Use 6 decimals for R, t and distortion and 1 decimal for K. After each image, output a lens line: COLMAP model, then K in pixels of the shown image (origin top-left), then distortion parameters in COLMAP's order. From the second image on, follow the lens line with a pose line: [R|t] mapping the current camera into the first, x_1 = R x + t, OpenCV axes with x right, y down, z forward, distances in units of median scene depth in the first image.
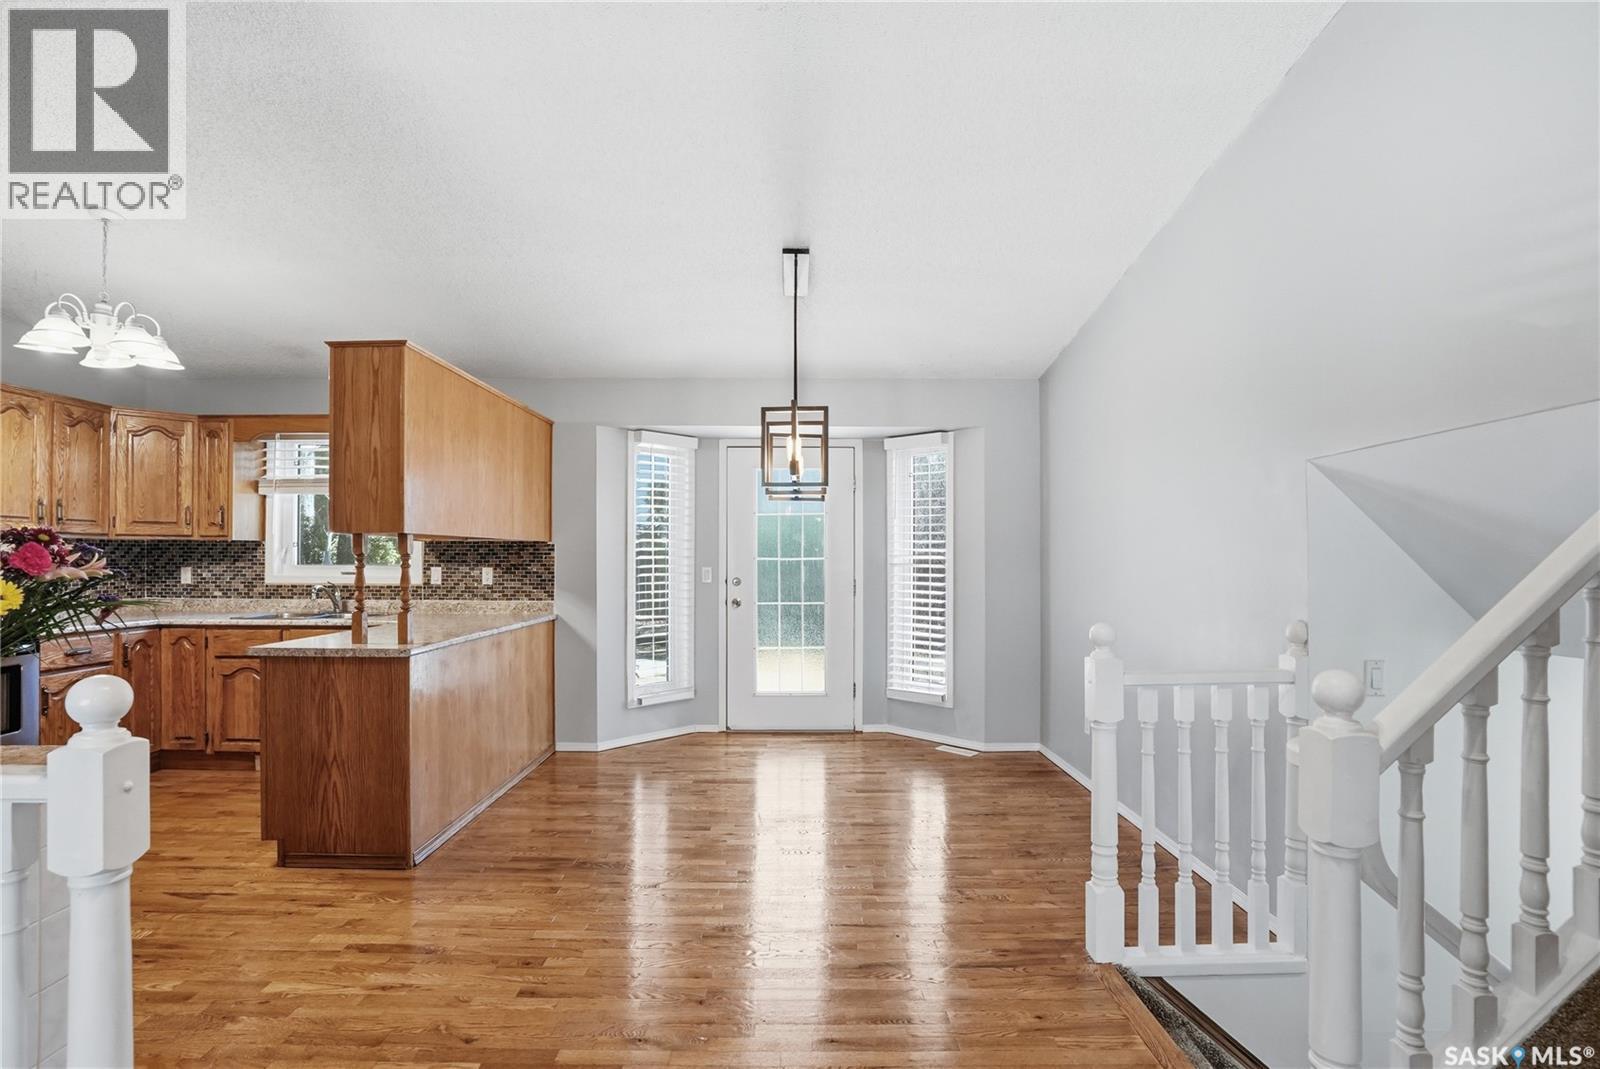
lens RADIAL K [[766.5, 0, 793.0], [0, 766.5, 553.0], [0, 0, 1]] dist [-0.069238, 0.030262]
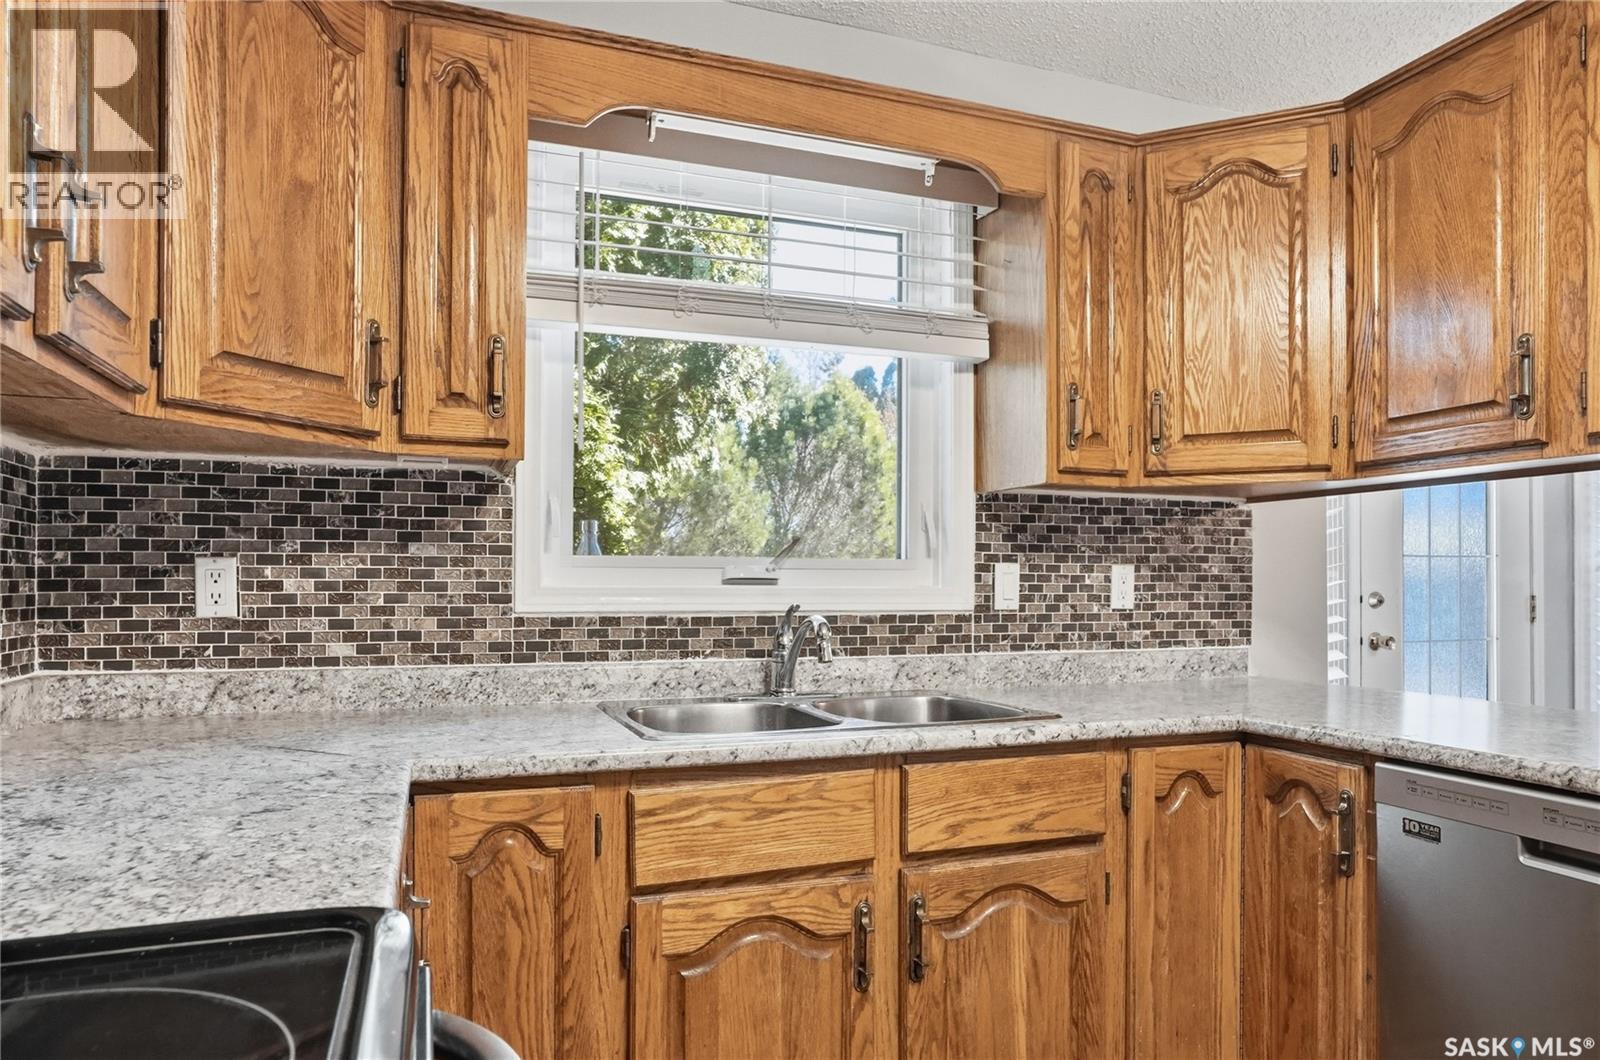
lens RADIAL K [[1010.3, 0, 794.8], [0, 1010.3, 579.3], [0, 0, 1]] dist [-0.043013, 0.049331]
pose [[0.940239, 0.000807, 0.340513, -0.824754], [-0.000889, 1.000000, 0.000087, 0.029739], [-0.340513, -0.000384, 0.940240, 0.631750]]
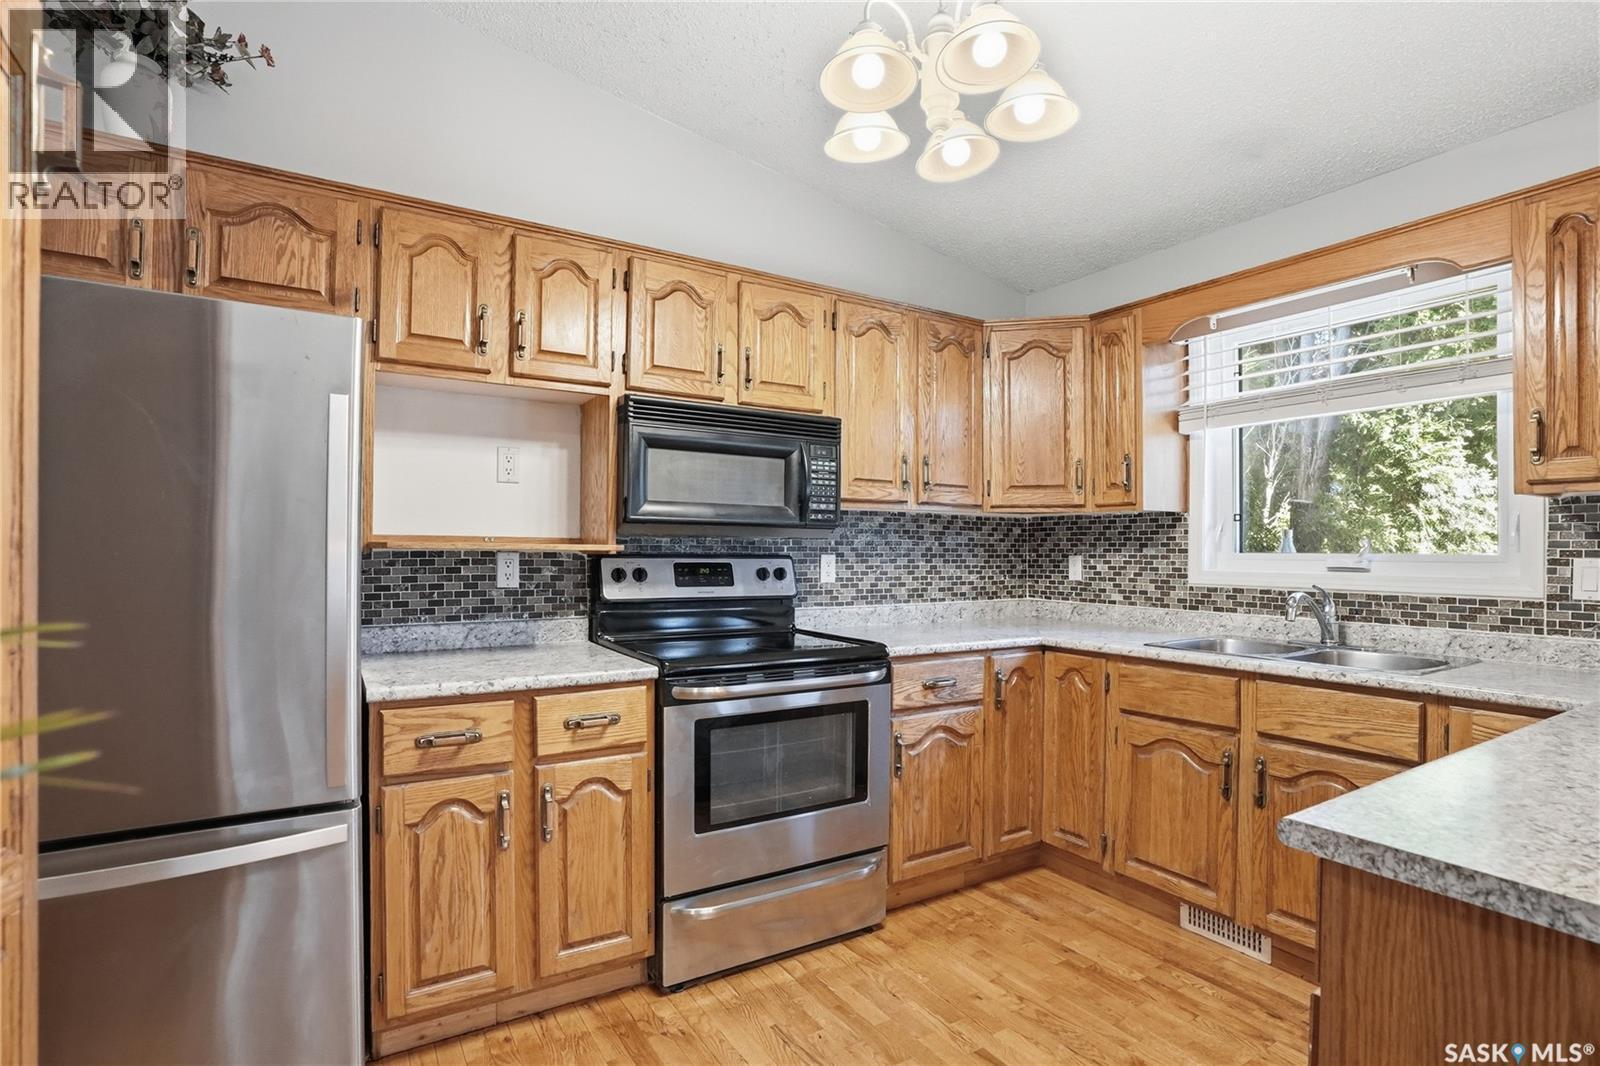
lens RADIAL K [[779.9, 0, 793.8], [0, 779.9, 547.3], [0, 0, 1]] dist [-0.077311, 0.032168]
pose [[0.521921, -0.003765, -0.852986, -0.392520], [0.000967, 0.999992, -0.003822, 0.015297], [0.852993, 0.001170, 0.521921, 0.461248]]
